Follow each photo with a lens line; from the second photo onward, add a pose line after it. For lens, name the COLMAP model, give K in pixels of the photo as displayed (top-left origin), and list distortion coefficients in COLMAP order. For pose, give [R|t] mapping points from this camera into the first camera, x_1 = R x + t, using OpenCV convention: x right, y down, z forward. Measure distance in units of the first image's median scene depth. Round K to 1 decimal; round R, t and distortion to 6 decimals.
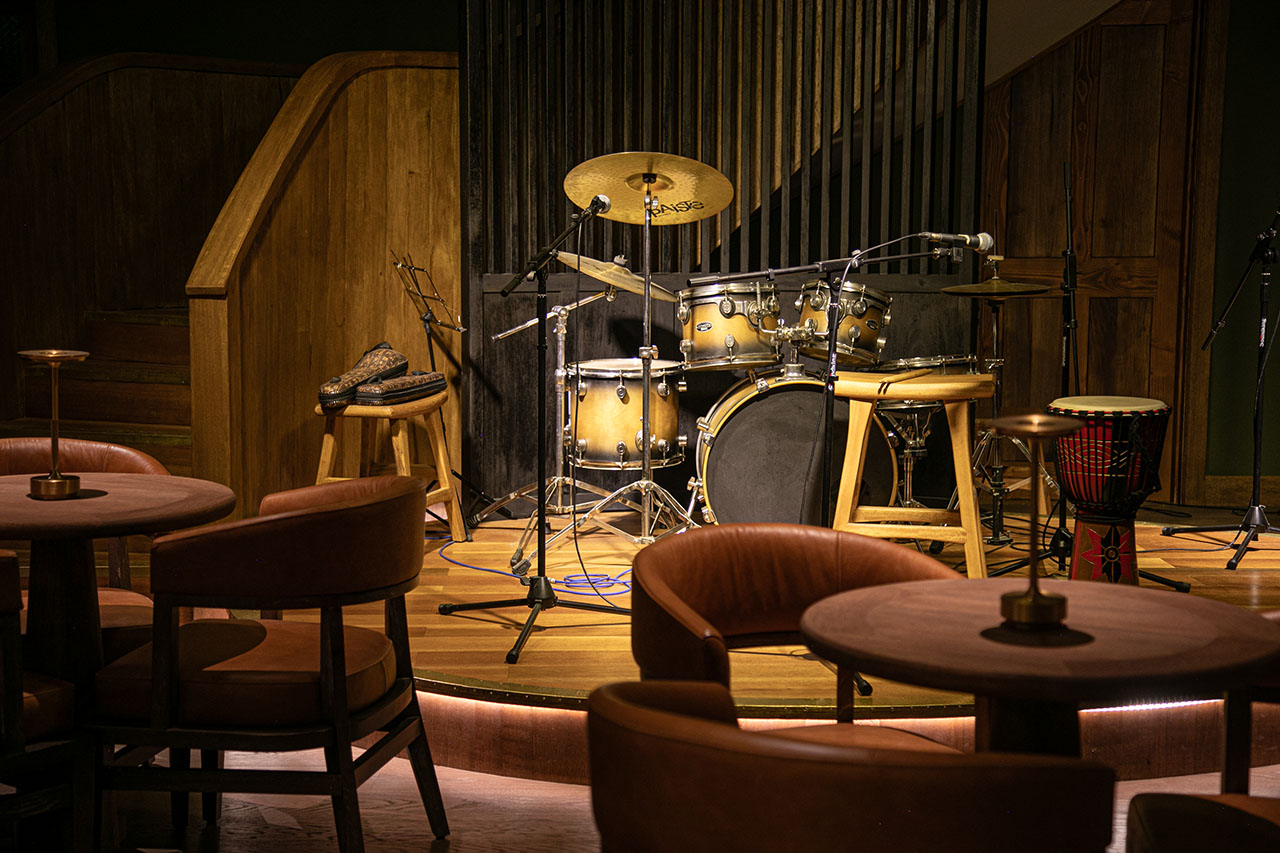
lens RADIAL K [[1912.4, 0, 640.0], [0, 1912.4, 426.5], [0, 0, 1]] dist [0.139808, 0.031714]
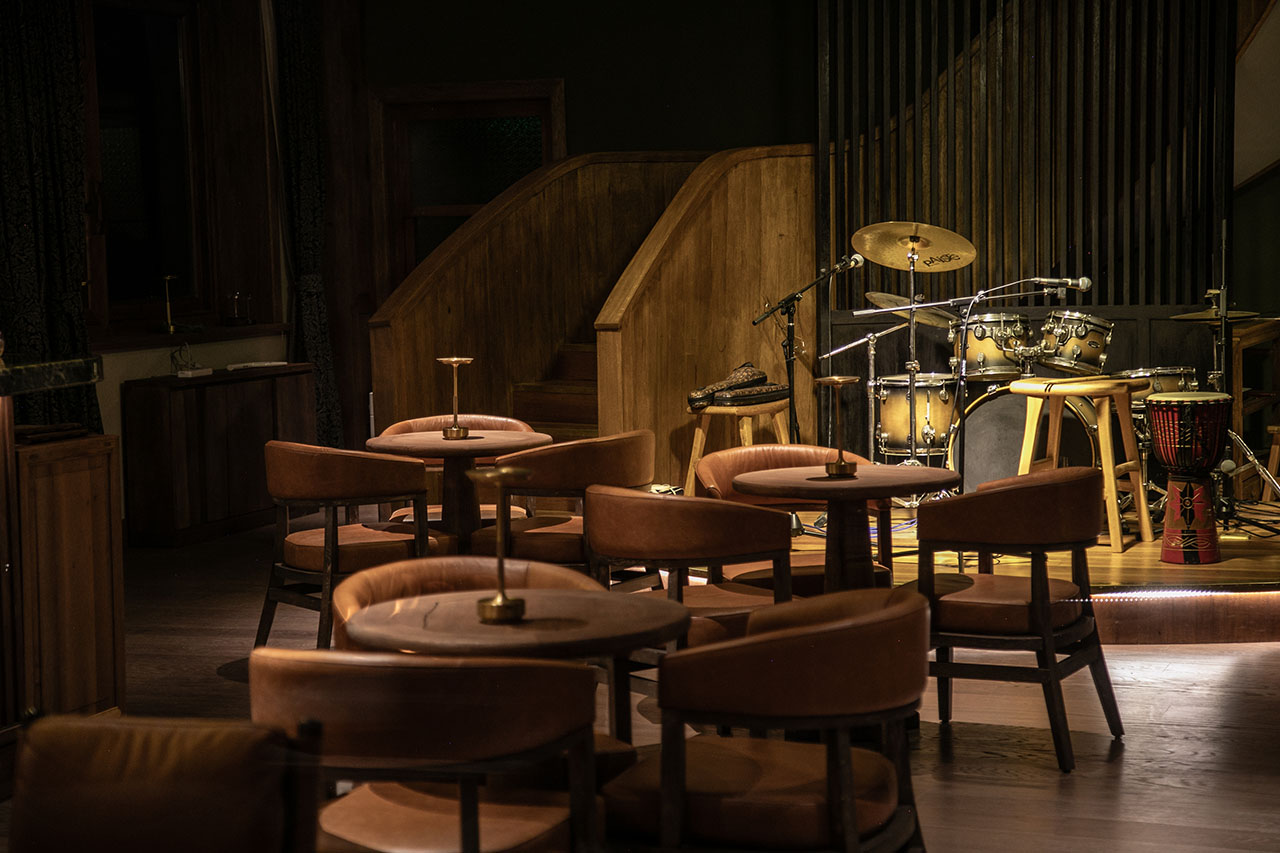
lens RADIAL K [[2717.5, 0, 640.0], [0, 2717.5, 426.5], [0, 0, 1]] dist [0.000644, 0.031154]
pose [[0.938557, -0.001713, -0.345120, 0.472180], [-0.011048, 0.999326, -0.035005, 0.071730], [0.344948, 0.036667, 0.937905, -0.850558]]
